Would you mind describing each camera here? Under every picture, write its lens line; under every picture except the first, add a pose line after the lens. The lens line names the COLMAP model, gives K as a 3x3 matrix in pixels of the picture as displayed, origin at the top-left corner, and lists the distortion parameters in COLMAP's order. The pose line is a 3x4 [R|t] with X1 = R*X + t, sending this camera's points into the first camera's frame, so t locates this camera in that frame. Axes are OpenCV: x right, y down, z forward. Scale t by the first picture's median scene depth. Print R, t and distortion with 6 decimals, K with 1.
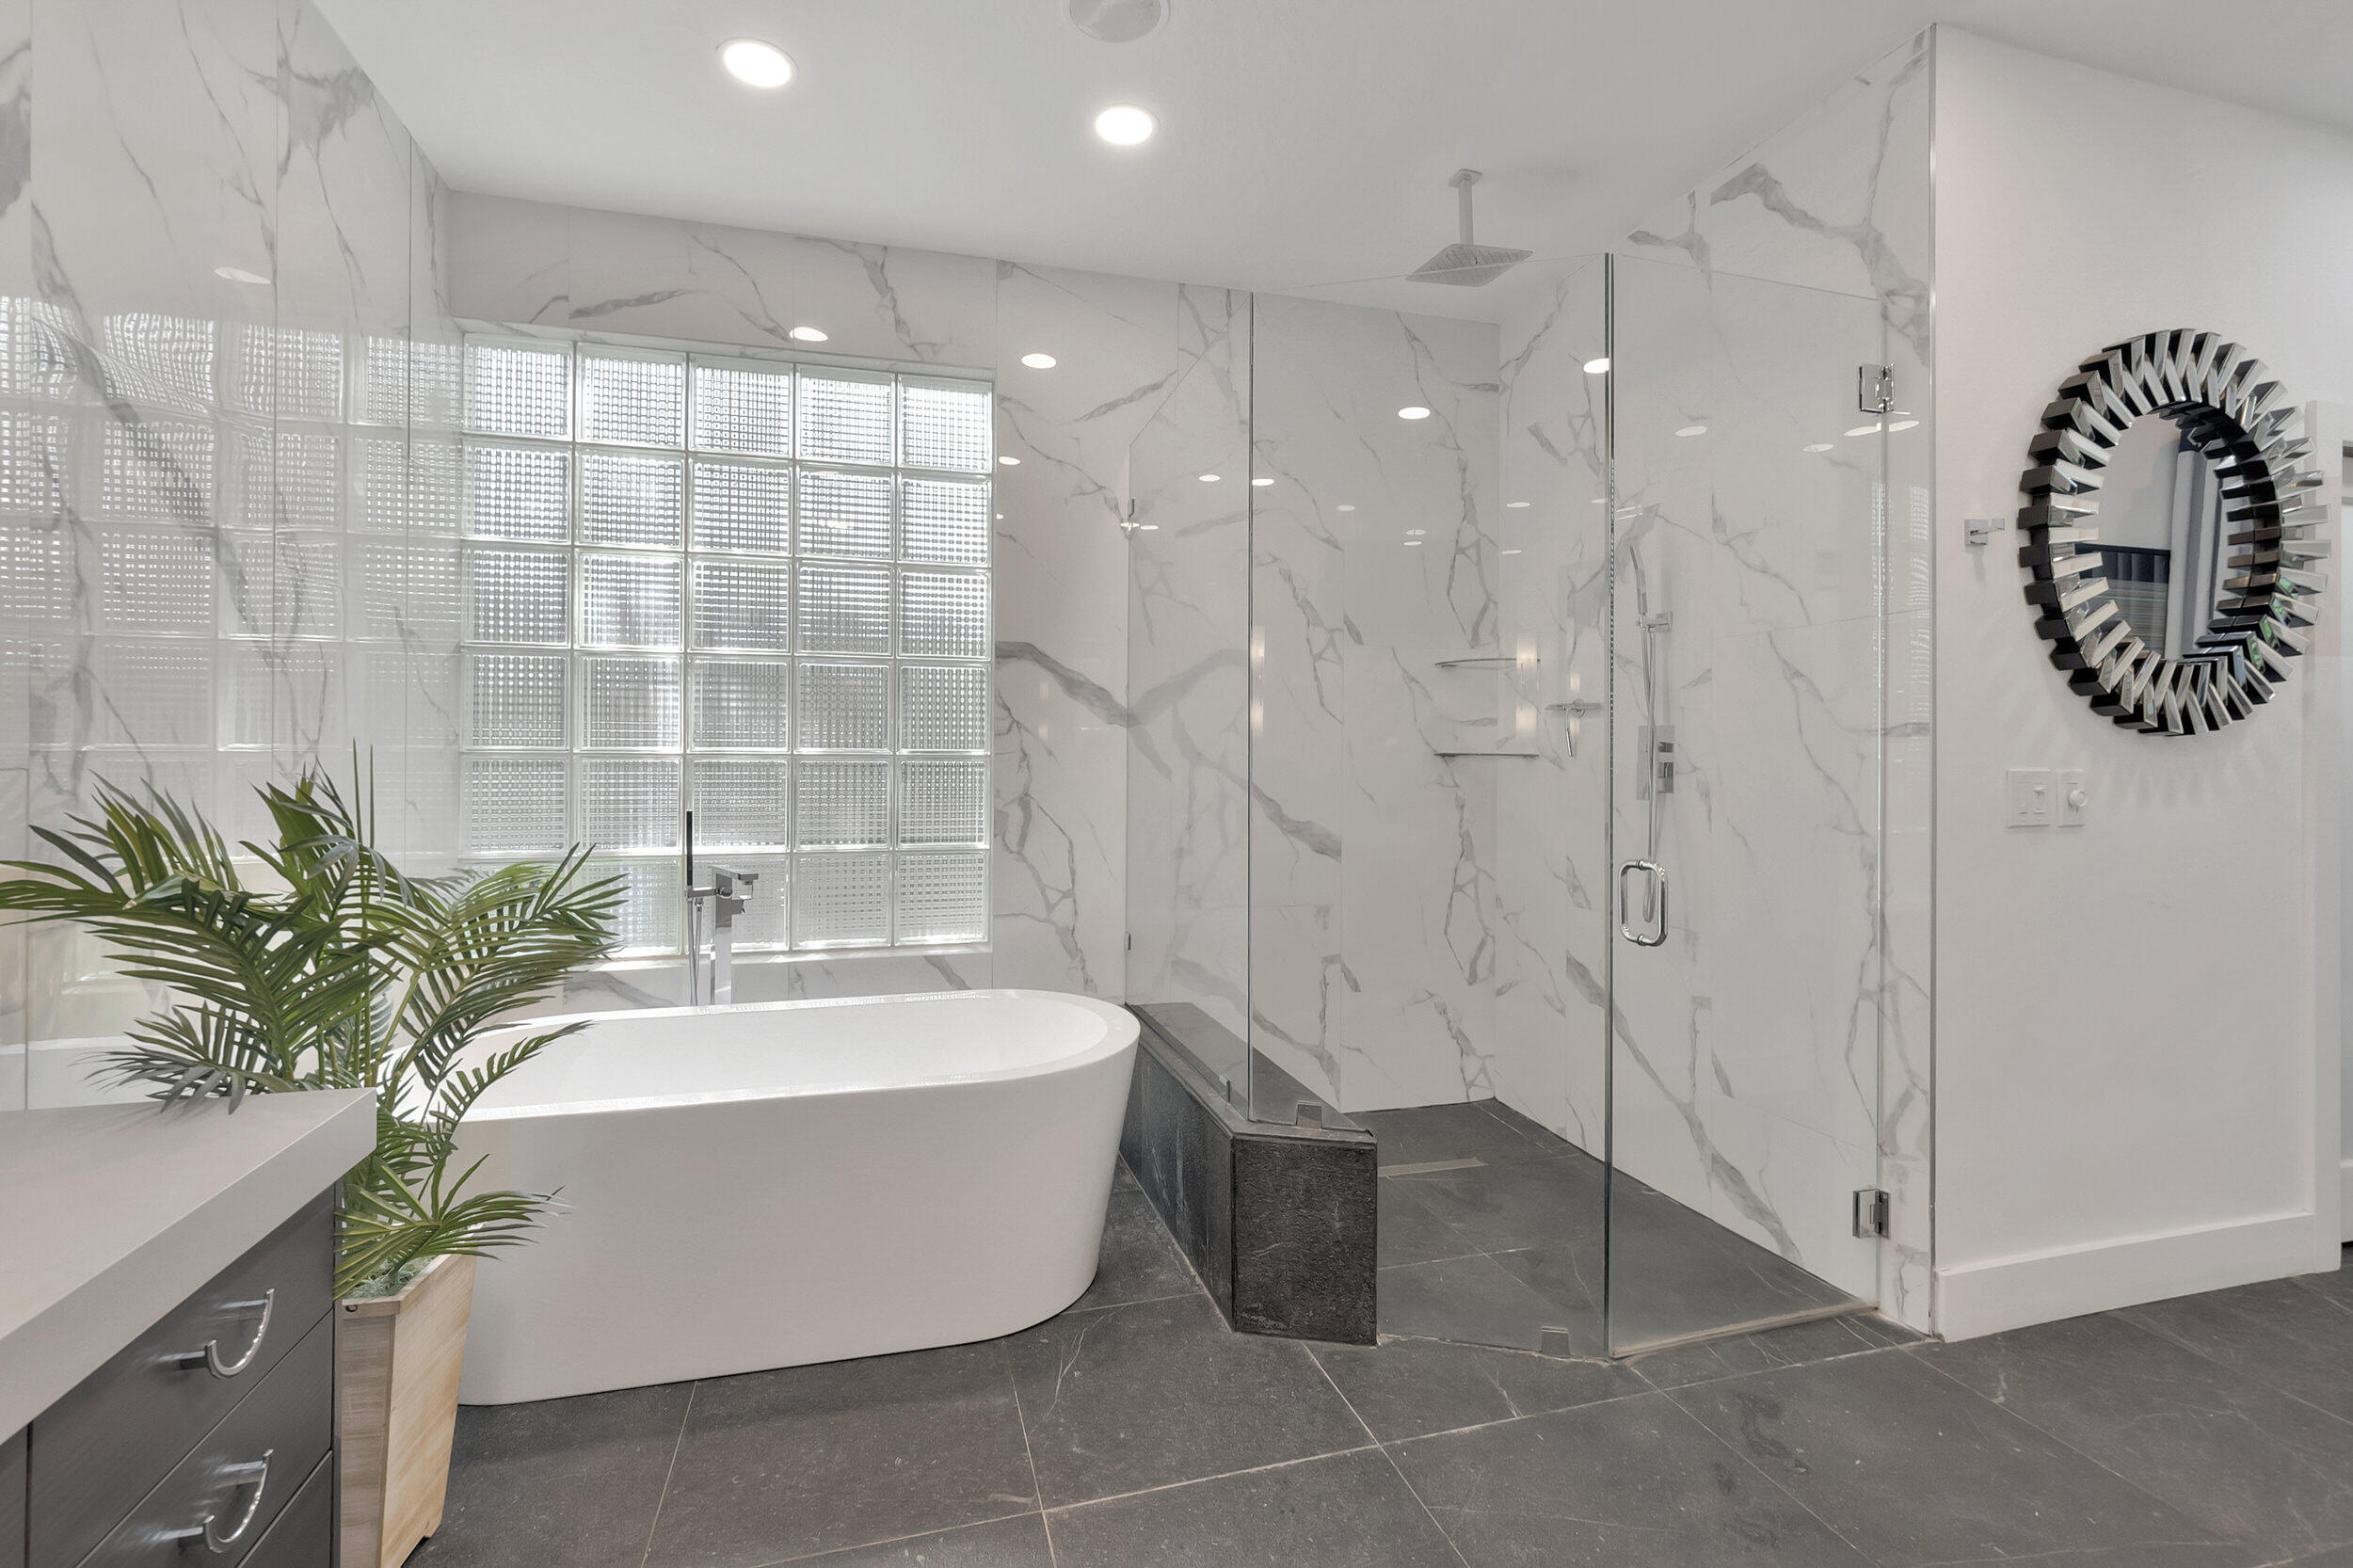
lens RADIAL K [[1049.5, 0, 1166.0], [0, 1049.5, 755.8], [0, 0, 1]] dist [0.008712, -0.000192]
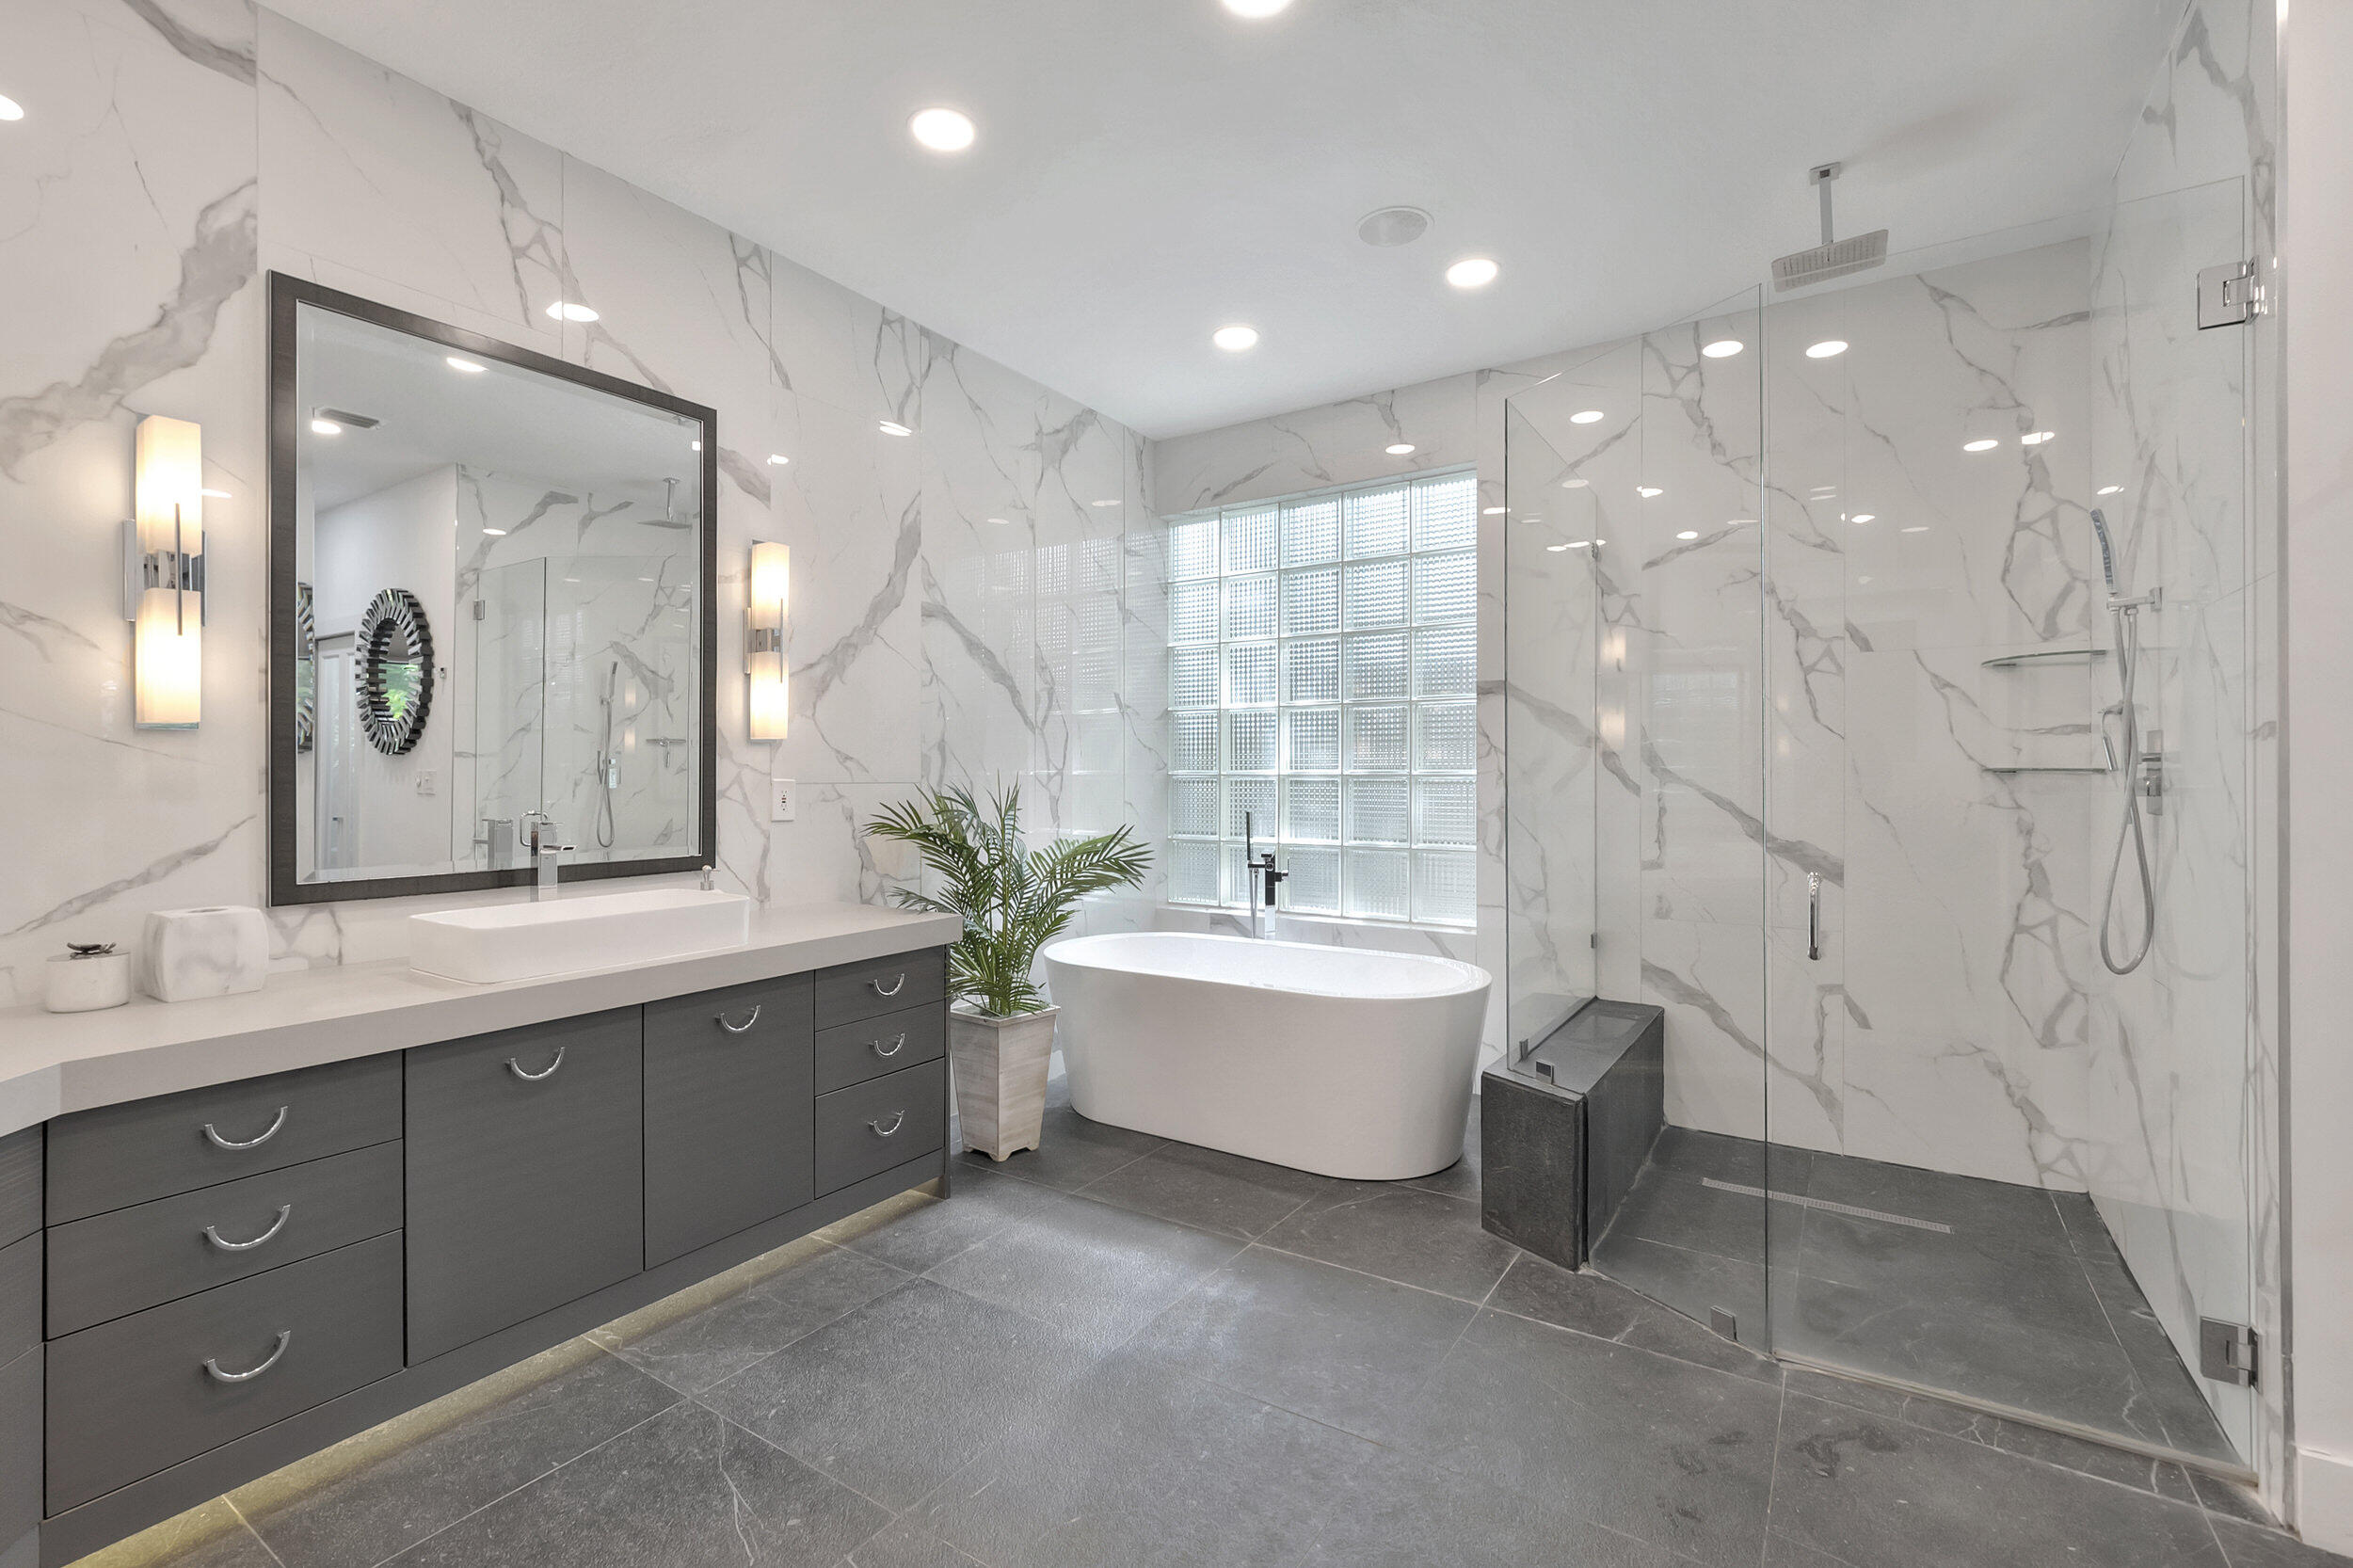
lens RADIAL K [[1049.5, 0, 1161.5], [0, 1049.5, 776.8], [0, 0, 1]] dist [0.008712, -0.000192]
pose [[0.650277, -0.004004, -0.759687, 0.548603], [0.004153, 0.999990, -0.001716, 0.003383], [0.759686, -0.002039, 0.650287, -0.081106]]
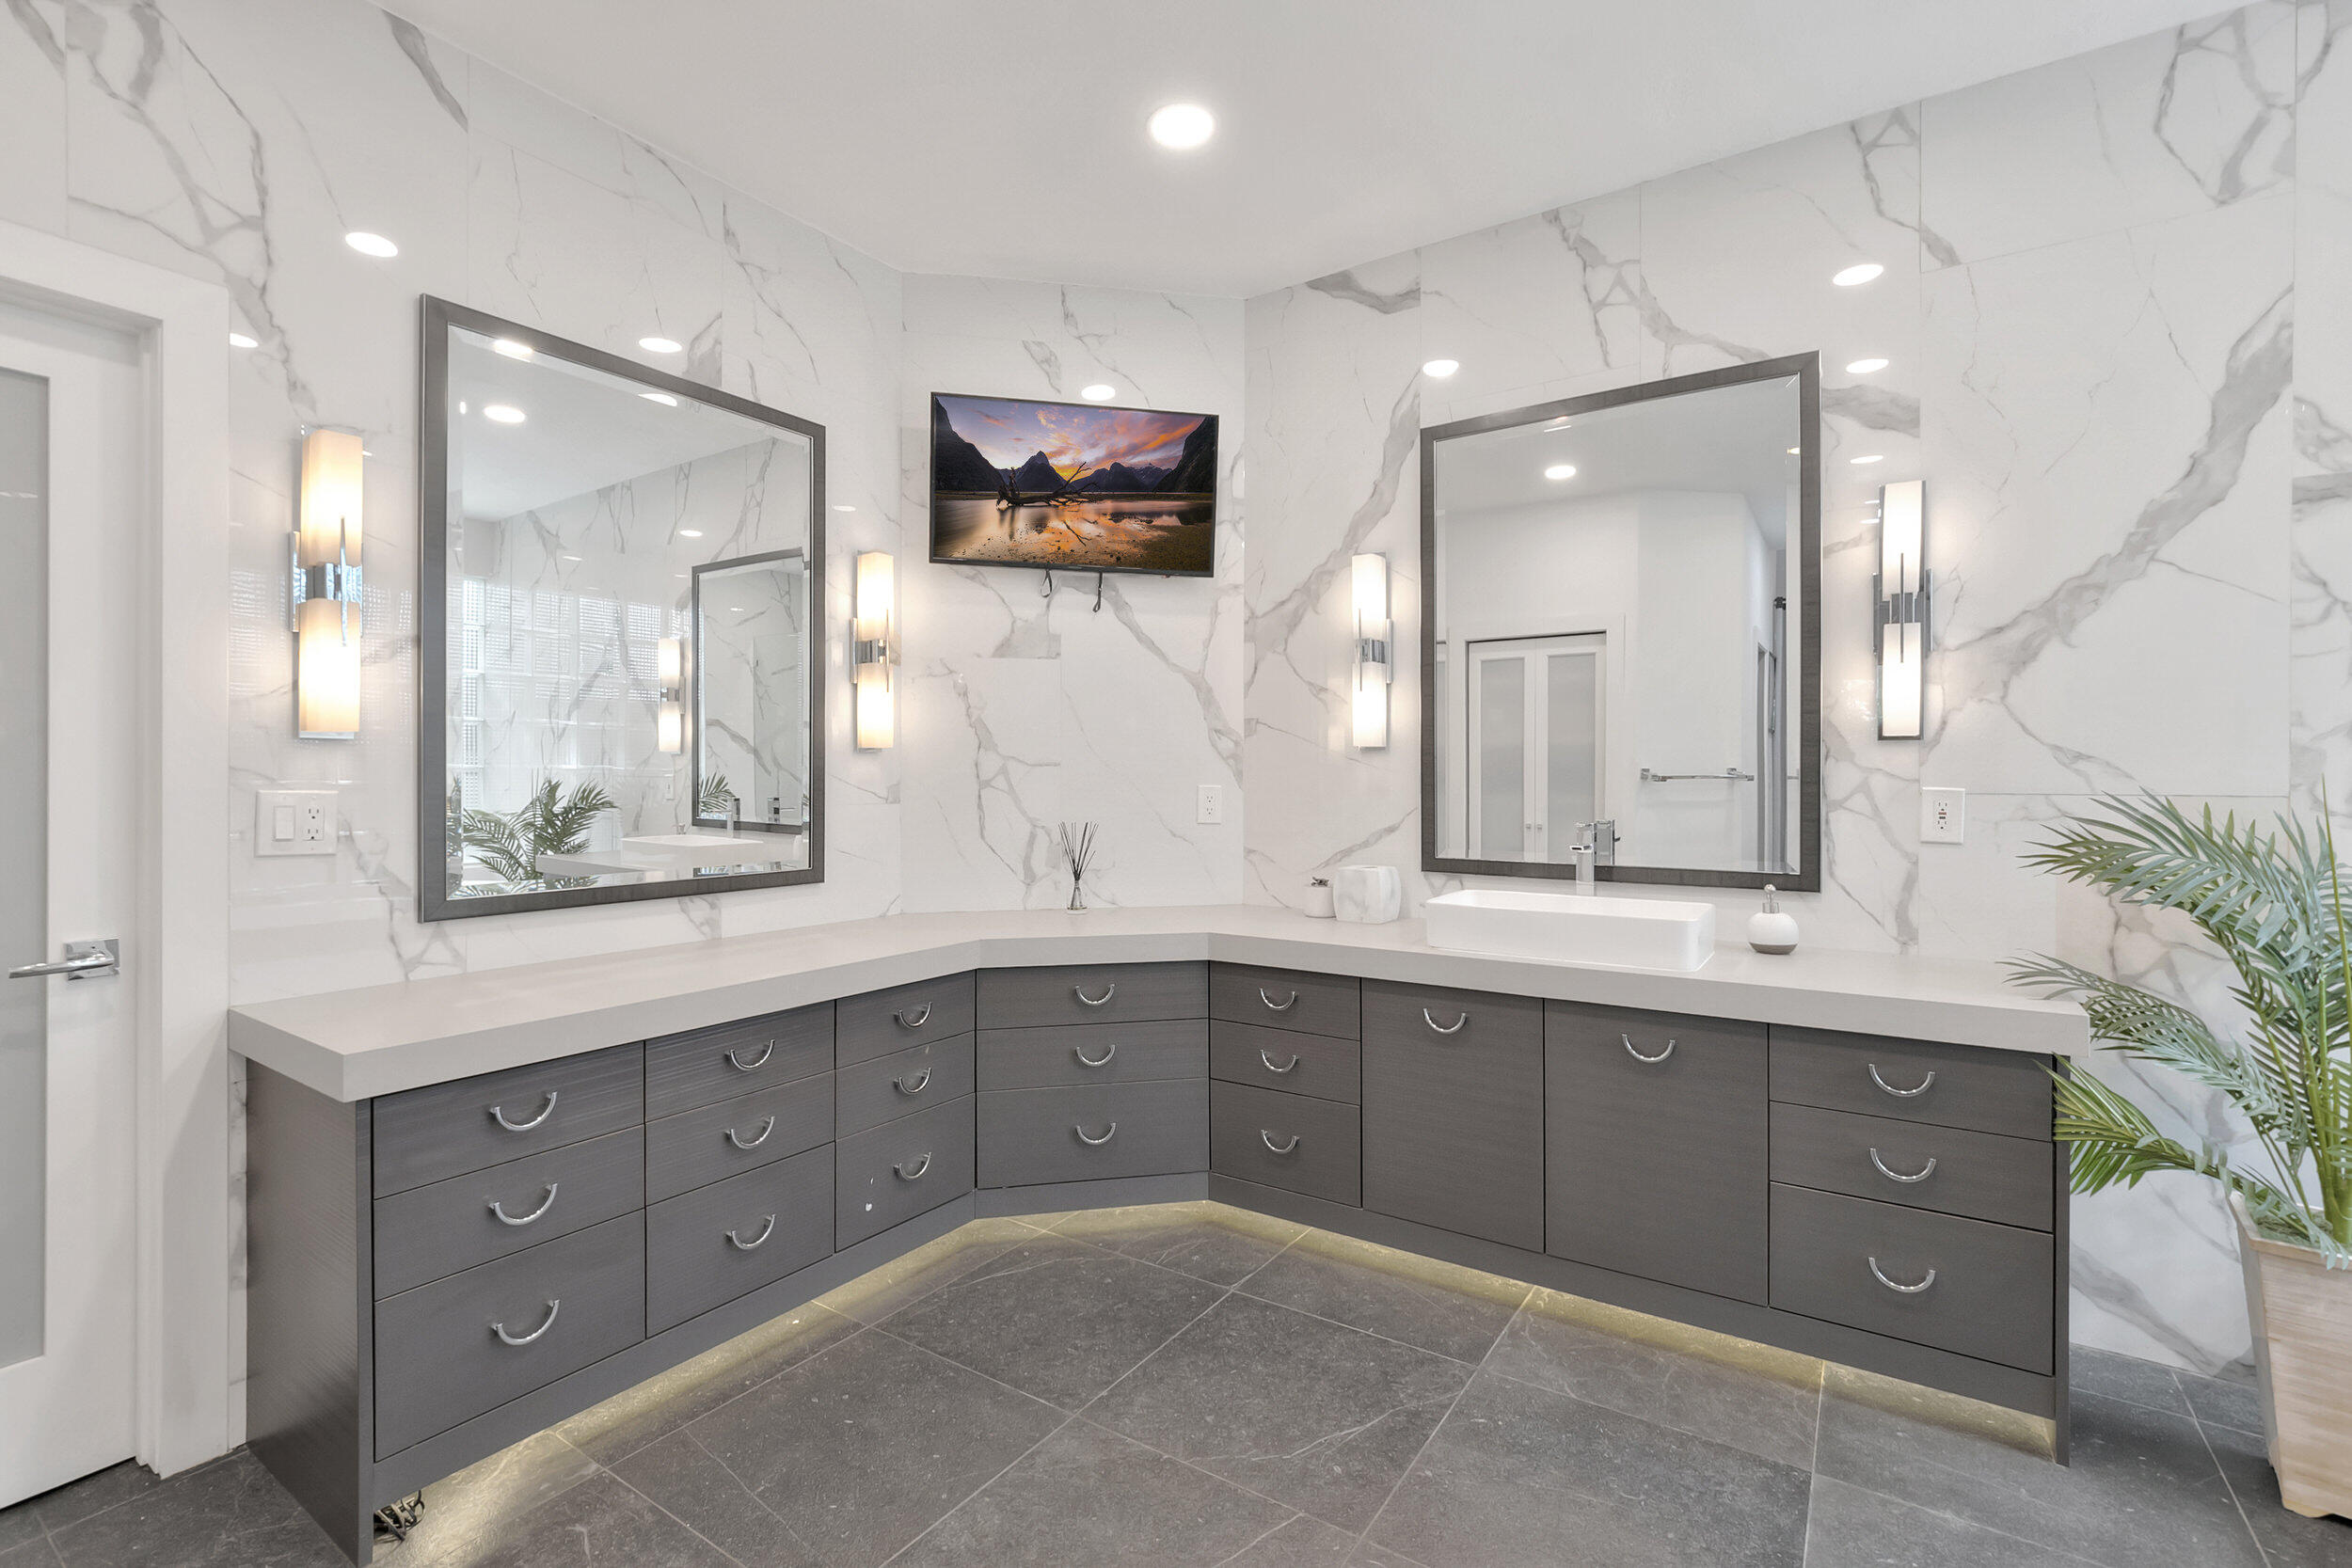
lens RADIAL K [[1049.0, 0, 1174.0], [0, 1049.0, 780.6], [0, 0, 1]] dist [0.008712, -0.000192]
pose [[-0.756020, -0.001859, -0.654546, 0.467776], [-0.003785, 0.999992, 0.001531, -0.001330], [0.654538, 0.003635, -0.756020, 0.508828]]
